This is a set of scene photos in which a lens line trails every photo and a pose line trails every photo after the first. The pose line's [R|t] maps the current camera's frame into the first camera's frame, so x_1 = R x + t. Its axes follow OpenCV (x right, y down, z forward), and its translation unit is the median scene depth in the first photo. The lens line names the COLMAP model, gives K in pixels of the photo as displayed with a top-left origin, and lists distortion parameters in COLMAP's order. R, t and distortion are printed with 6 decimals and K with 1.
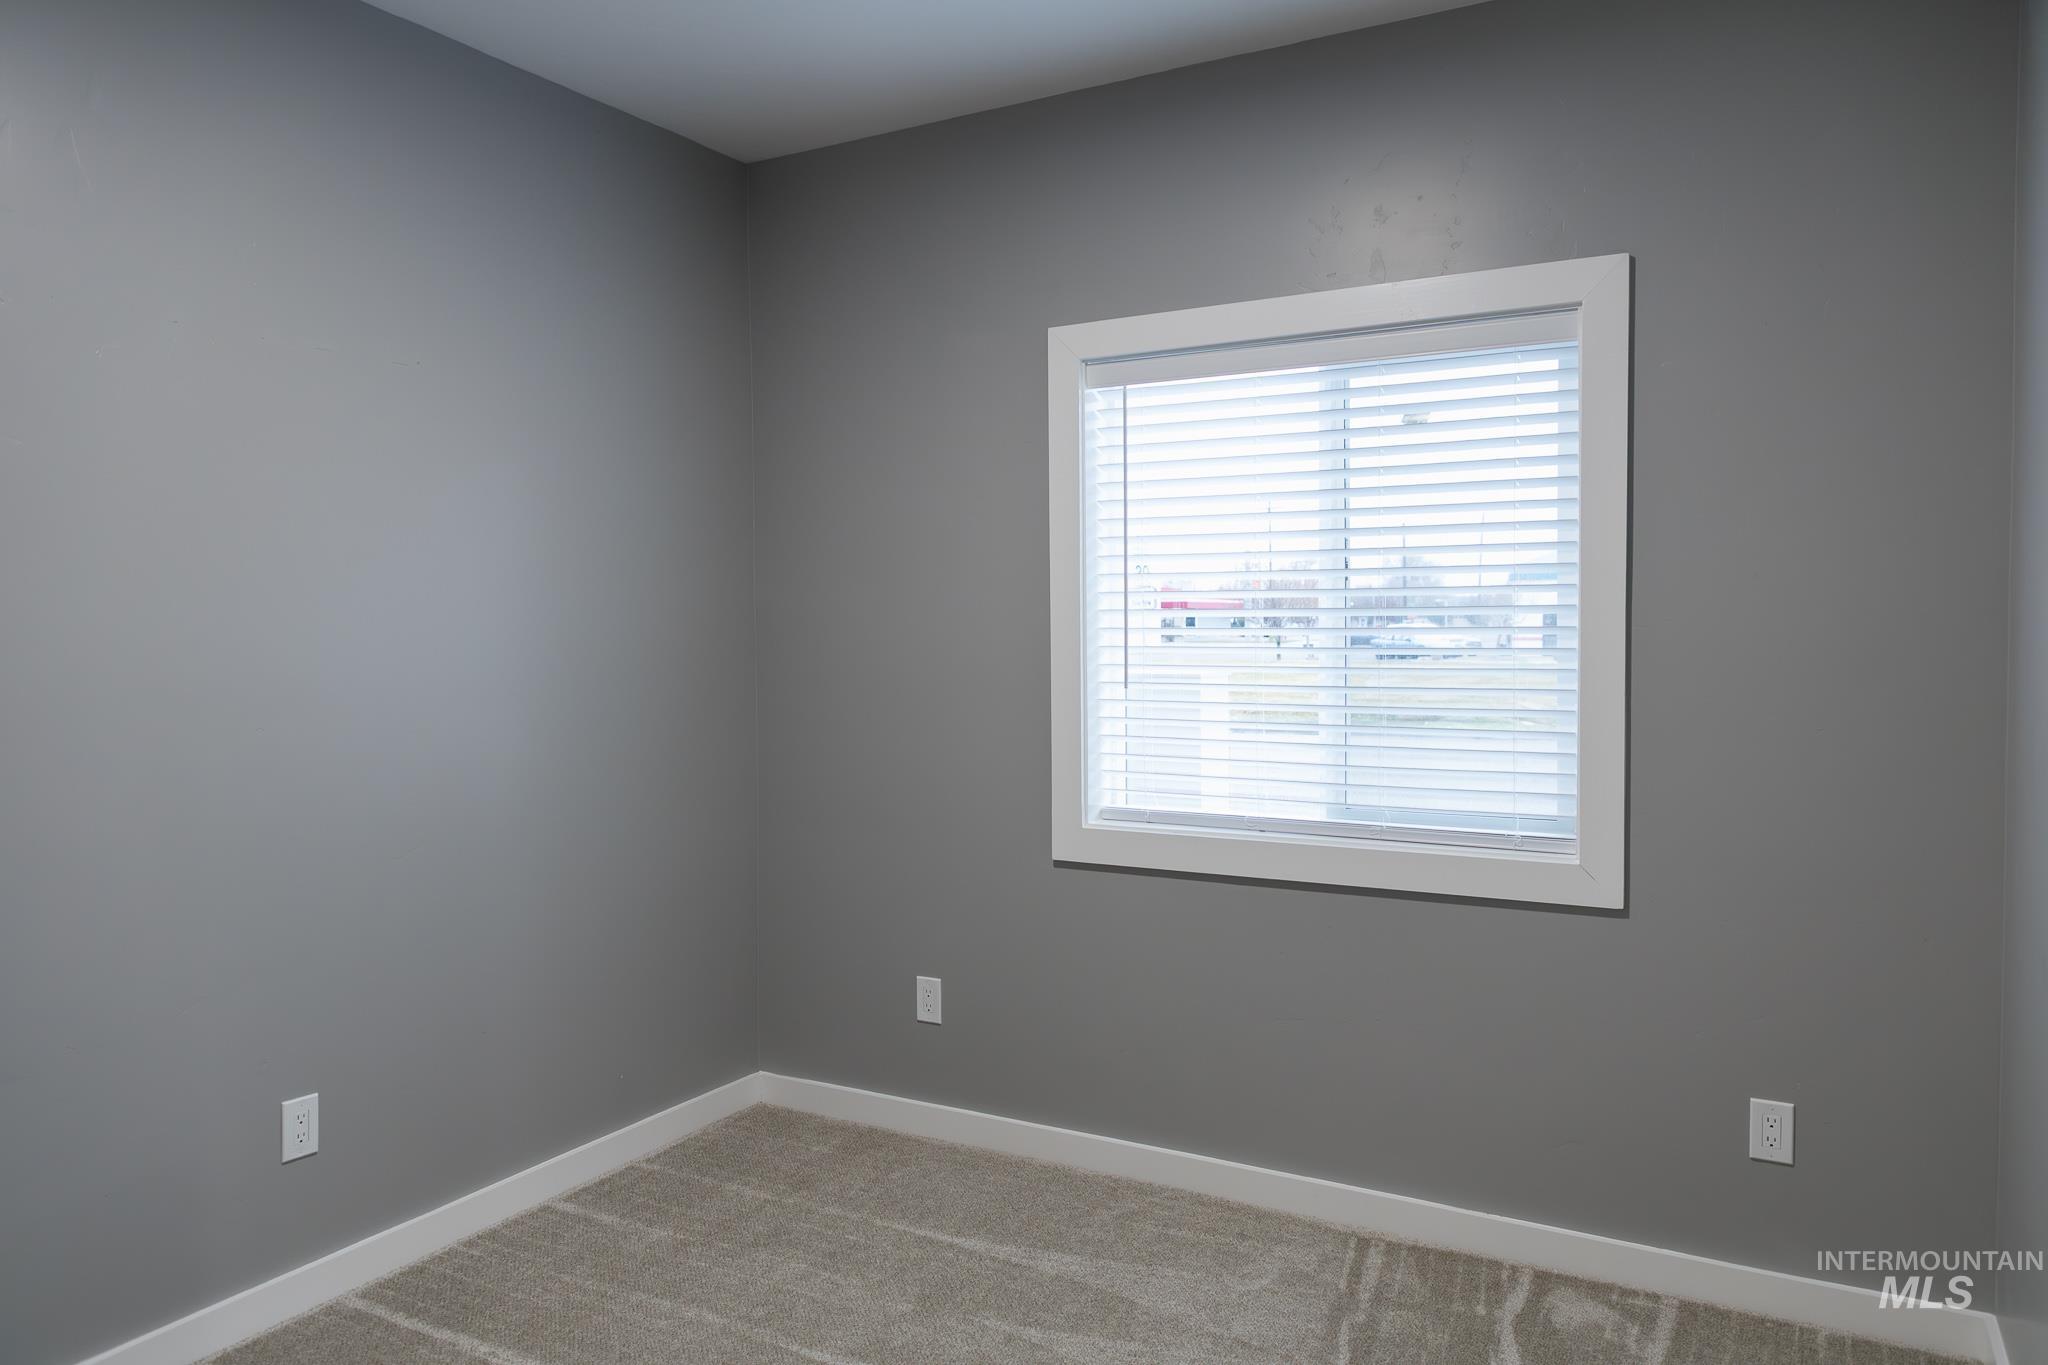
lens RADIAL K [[1437.6, 0, 1026.1], [0, 1437.6, 651.8], [0, 0, 1]] dist [-0.006995, 0.007761]
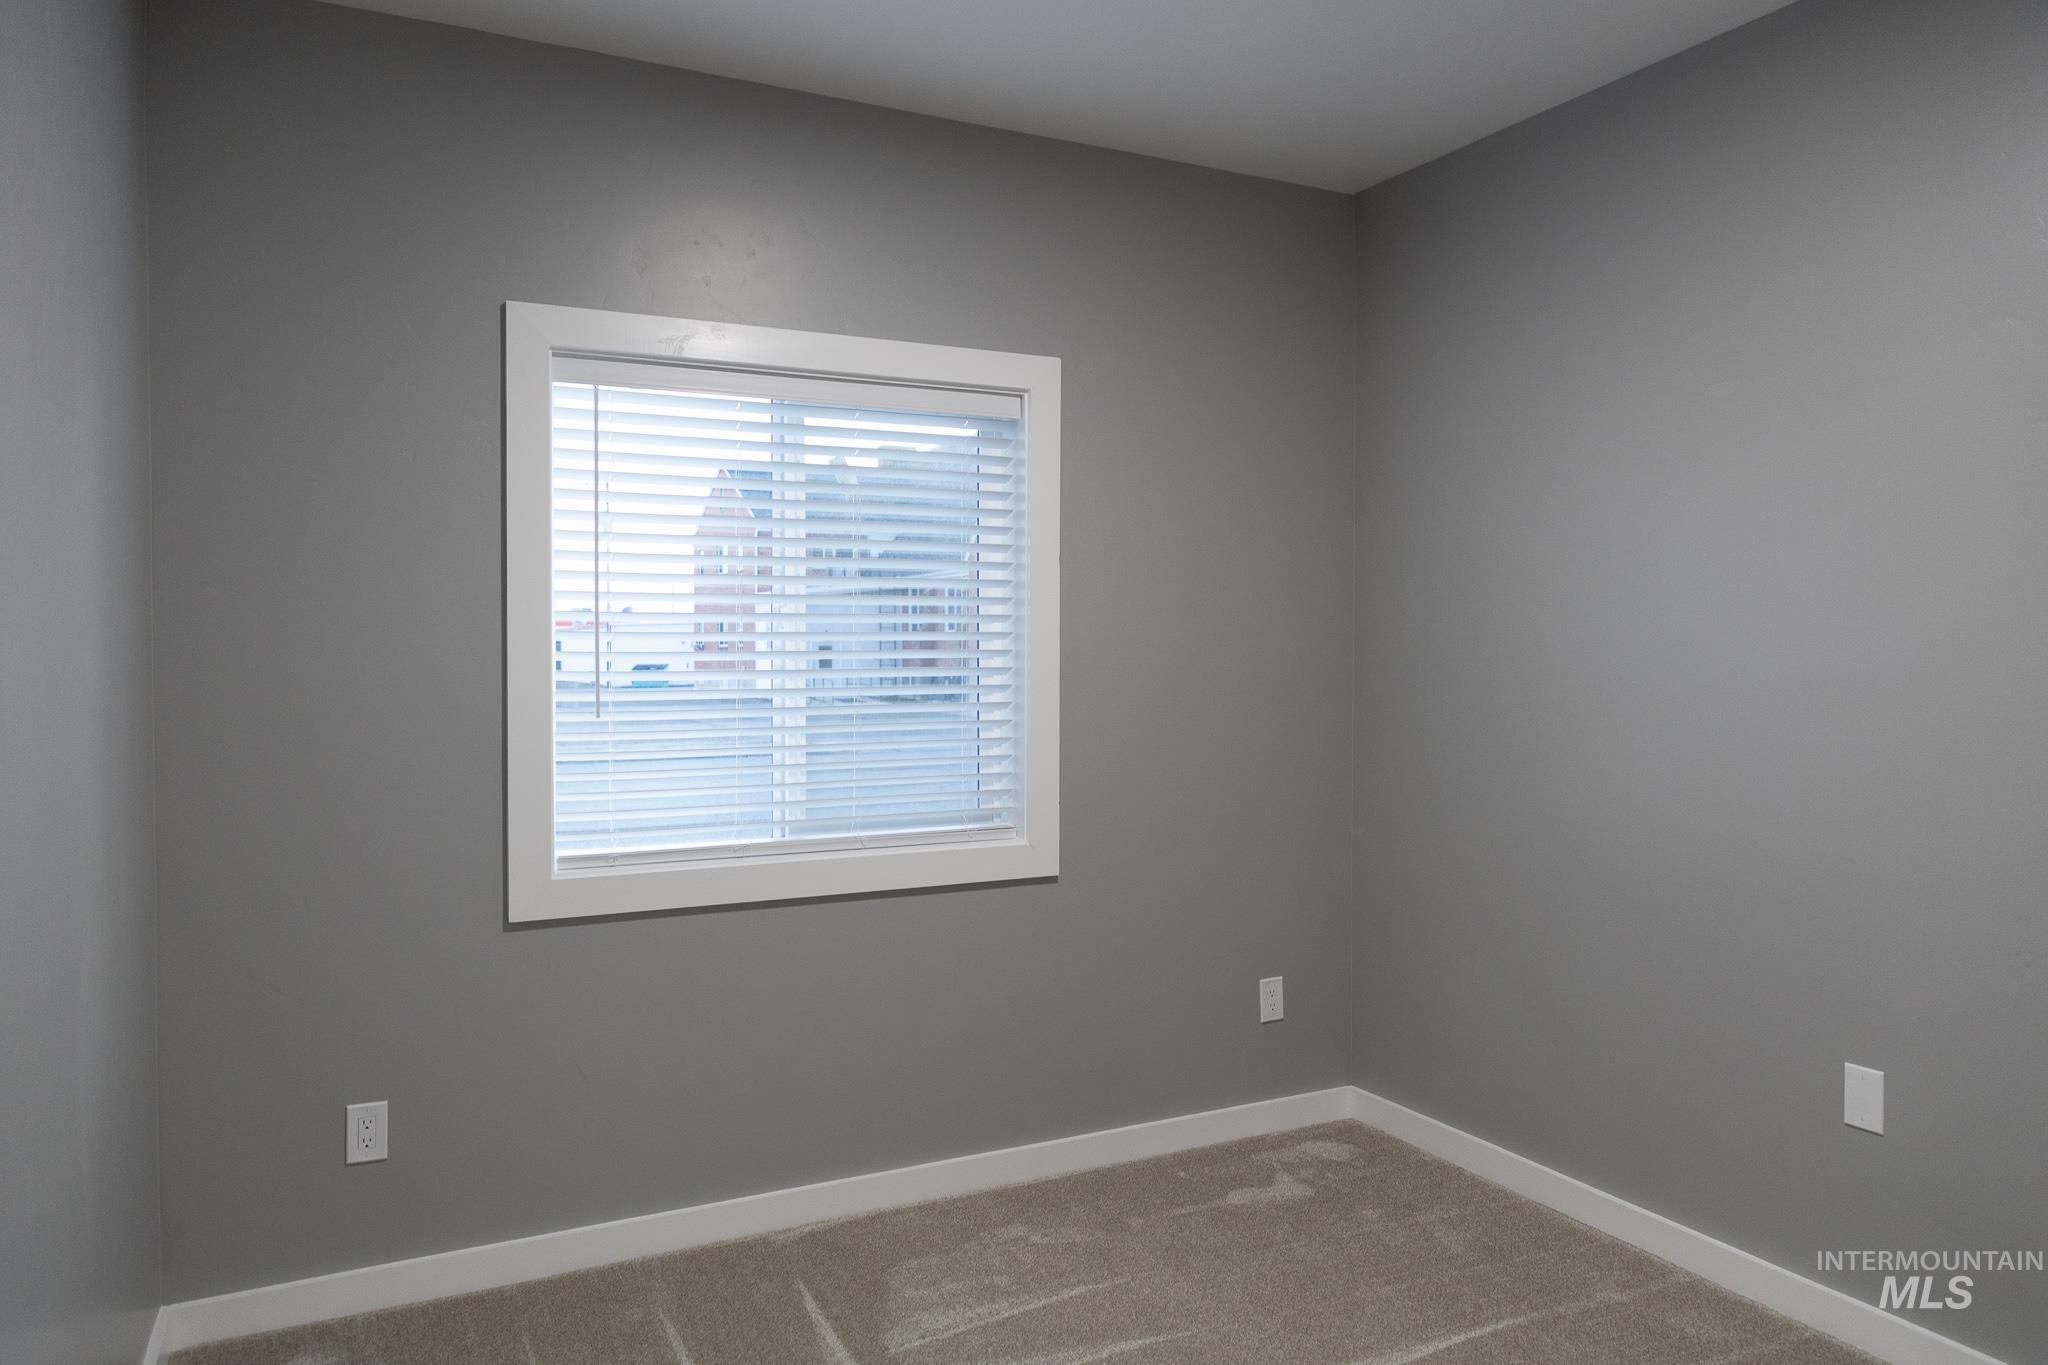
lens RADIAL K [[1437.6, 0, 1026.1], [0, 1437.6, 651.8], [0, 0, 1]] dist [-0.006995, 0.007761]
pose [[0.527209, 0.002642, 0.849732, -0.558488], [0.019207, 0.999703, -0.015025, 0.001427], [-0.849519, 0.024242, 0.527001, 0.297065]]
